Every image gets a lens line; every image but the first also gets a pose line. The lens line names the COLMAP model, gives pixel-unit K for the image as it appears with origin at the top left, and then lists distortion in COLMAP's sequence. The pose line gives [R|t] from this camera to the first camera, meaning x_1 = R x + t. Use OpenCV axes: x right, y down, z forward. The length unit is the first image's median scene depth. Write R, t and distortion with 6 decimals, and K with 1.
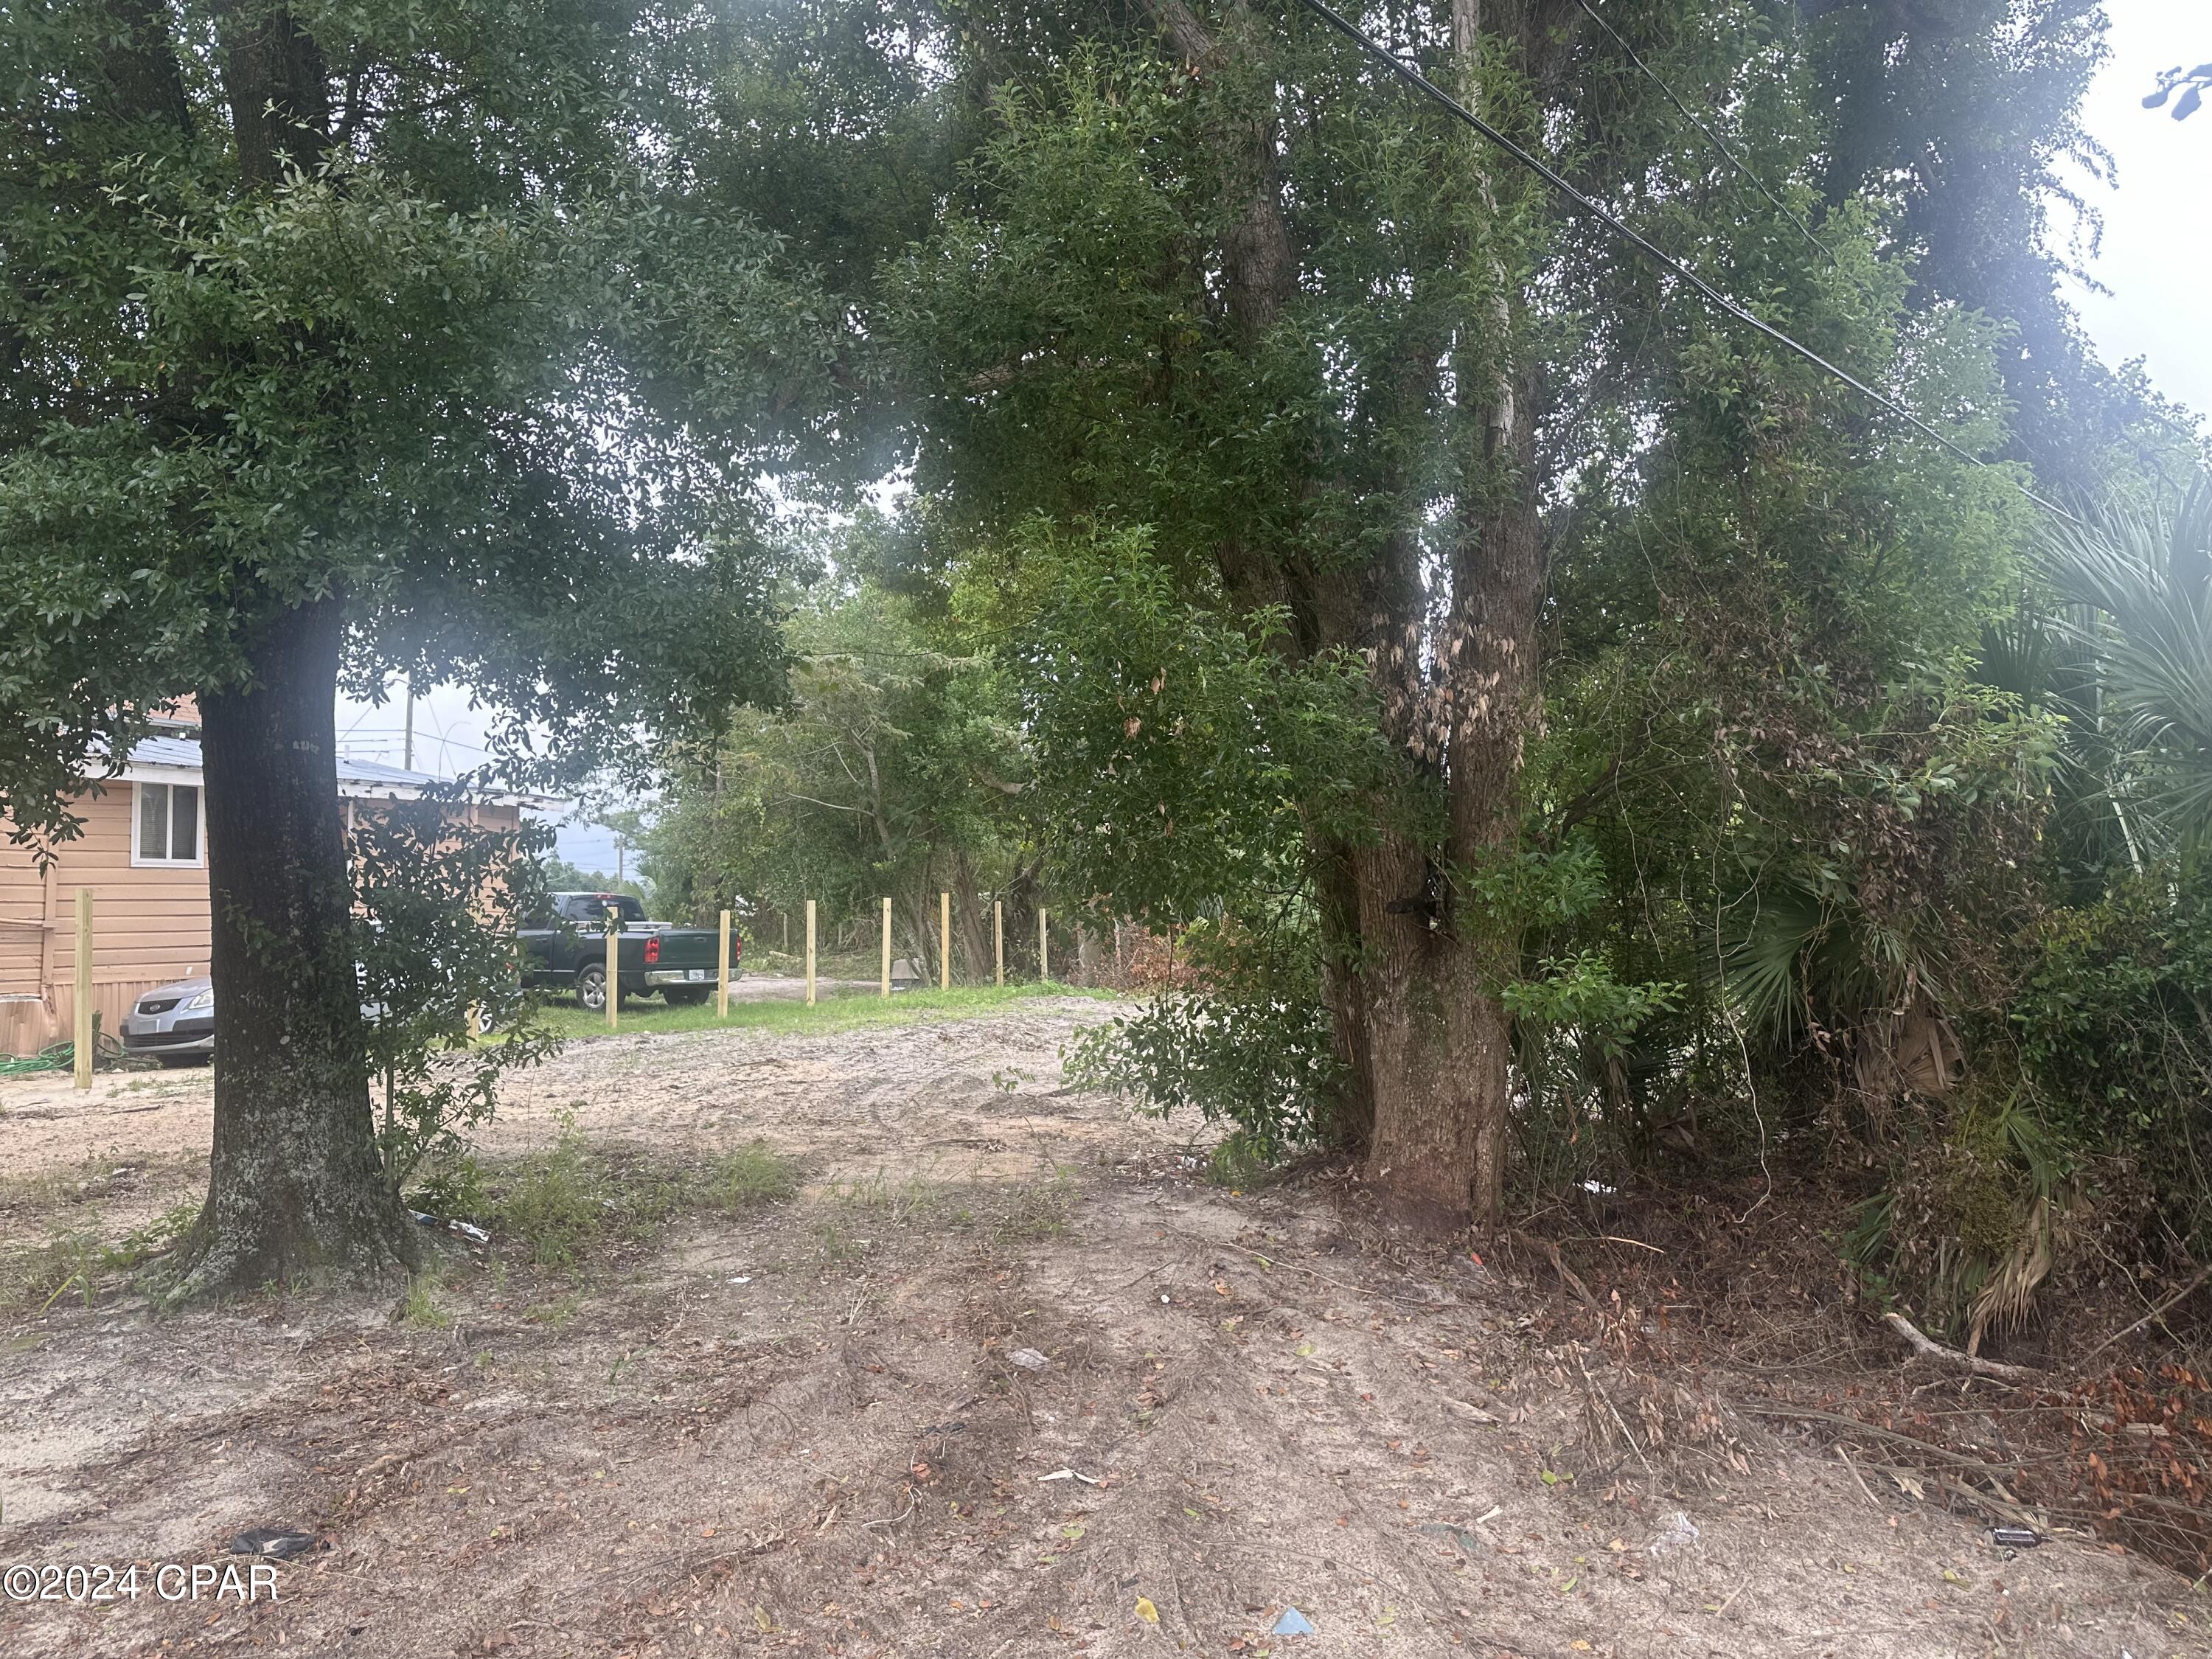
lens RADIAL K [[1565.4, 0, 1106.0], [0, 1565.4, 829.5], [0, 0, 1]] dist [0.023202, -0.028701]
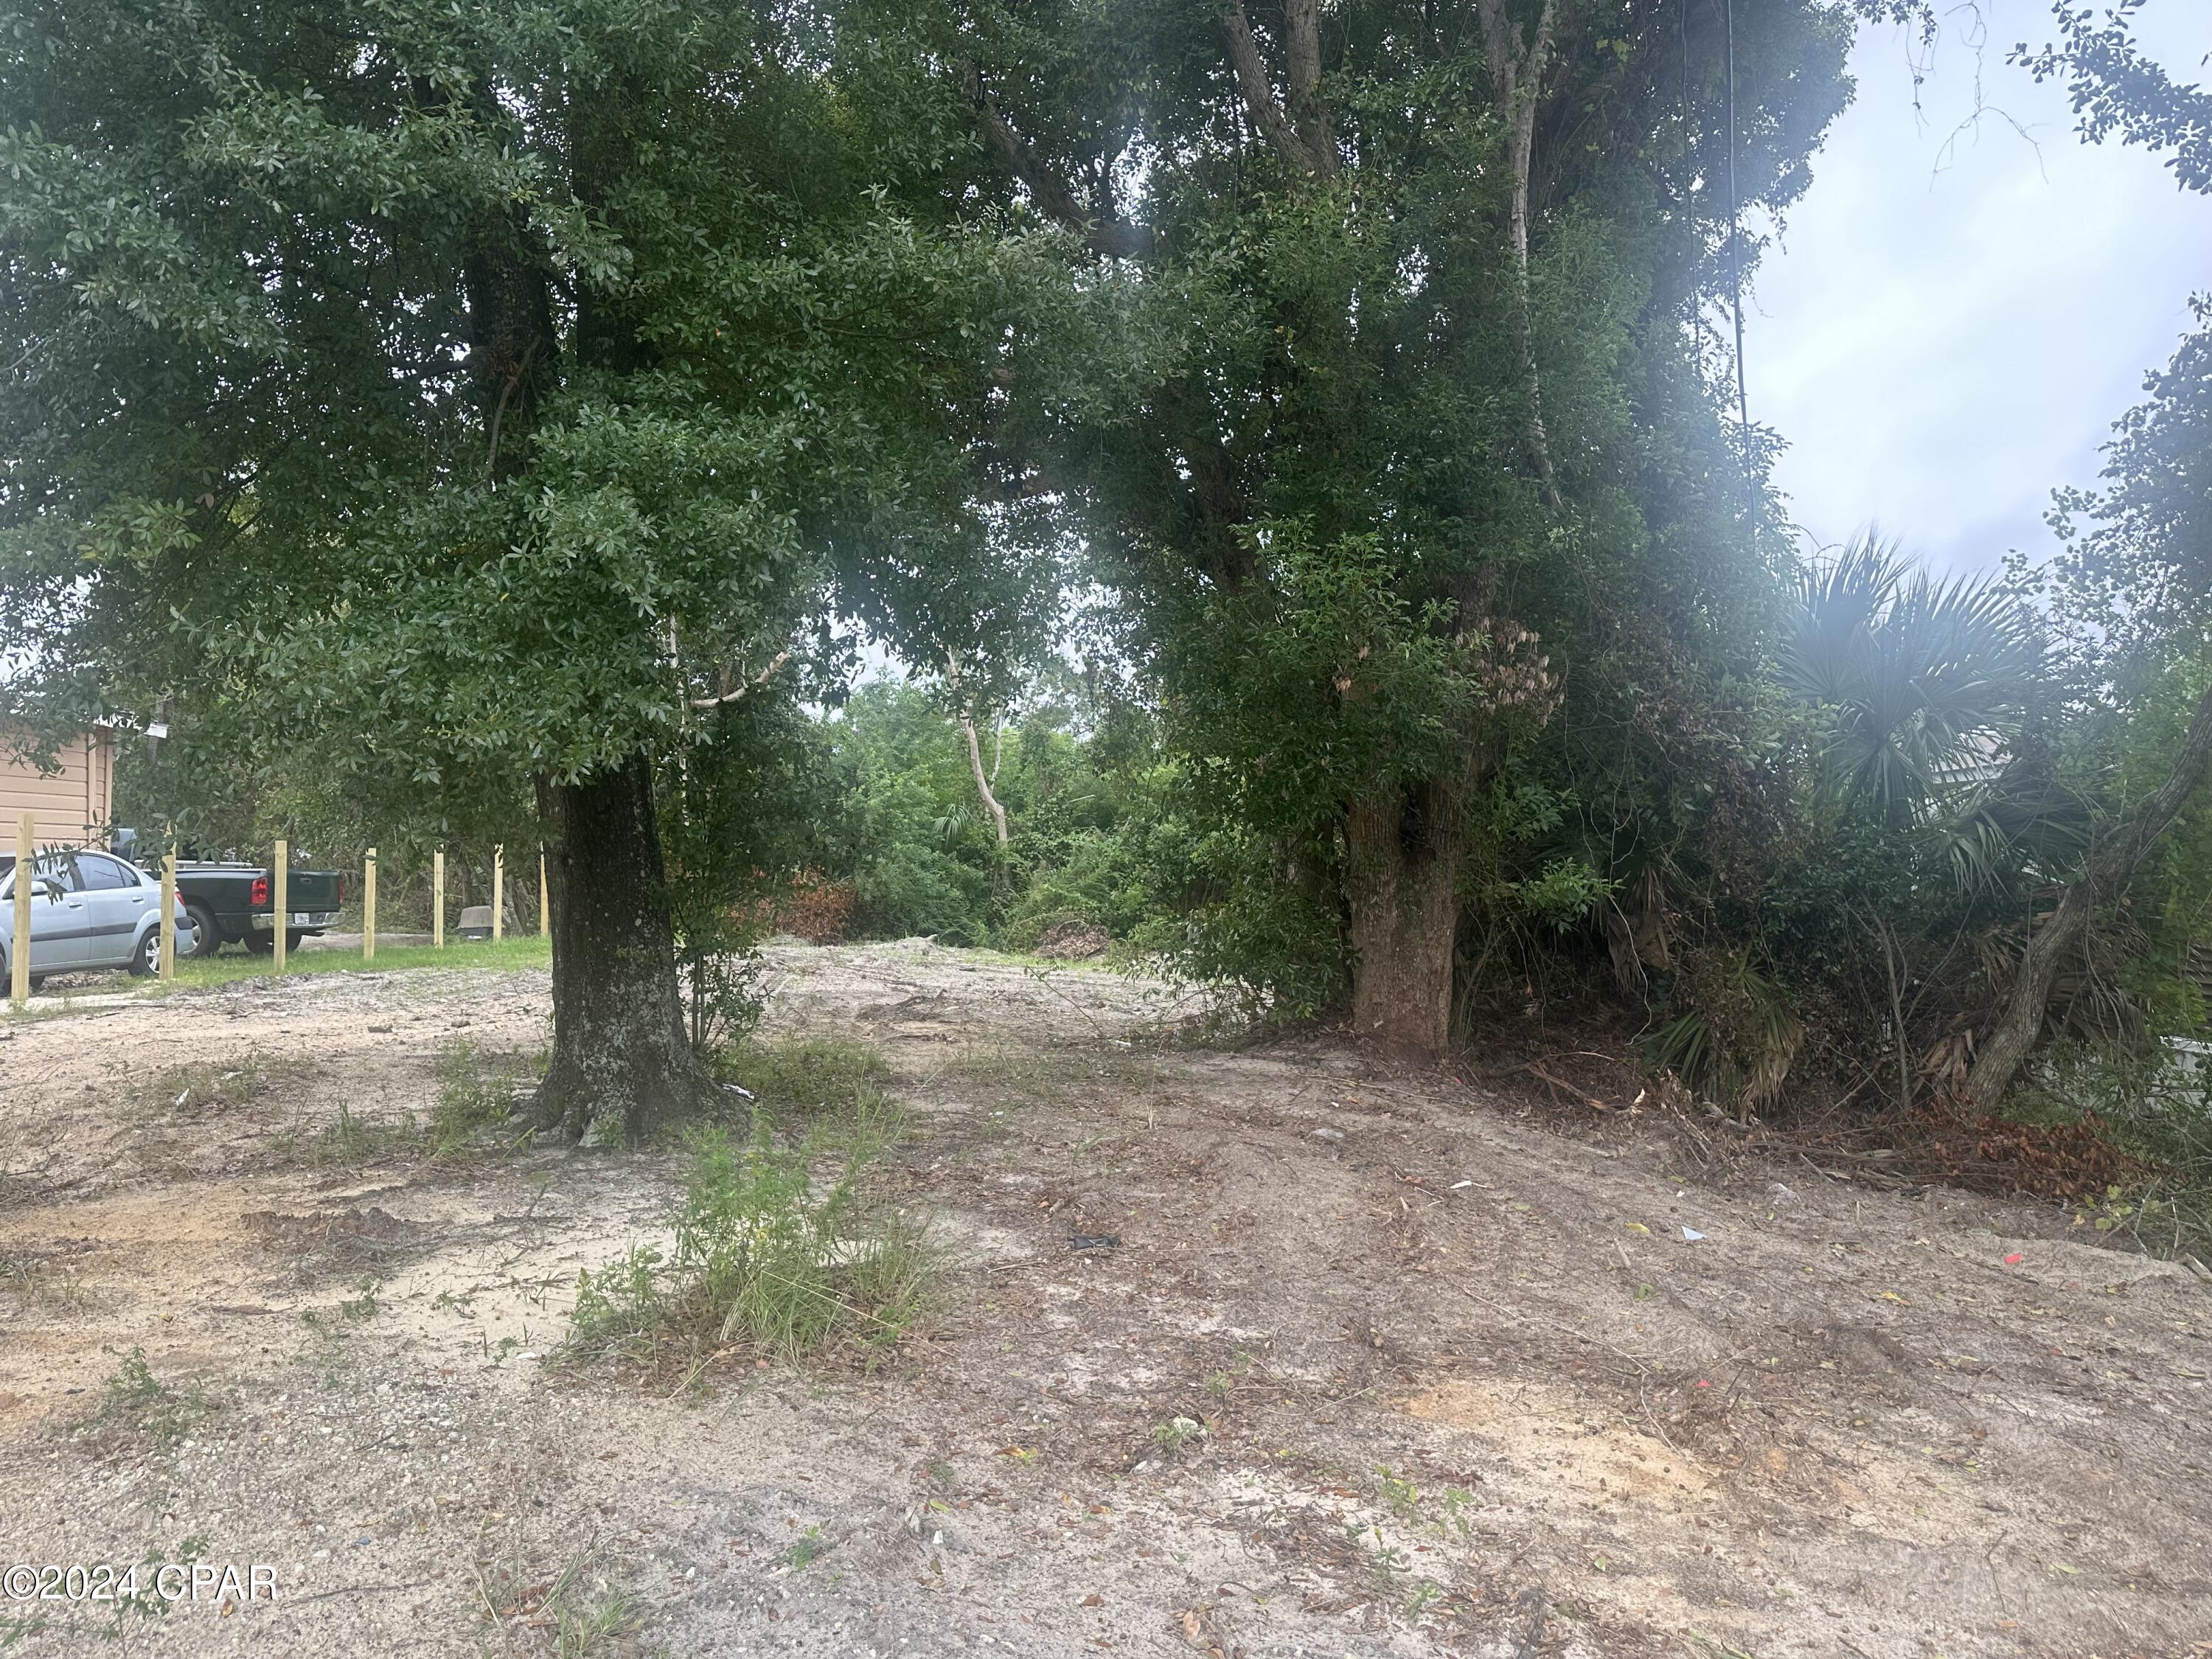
lens RADIAL K [[1564.6, 0, 1106.0], [0, 1564.6, 829.5], [0, 0, 1]] dist [0.032605, -0.039432]
pose [[0.928187, 0.014403, 0.371836, -0.535384], [-0.023529, 0.999523, 0.020017, 0.030933], [-0.371370, -0.027328, 0.928083, -0.147630]]
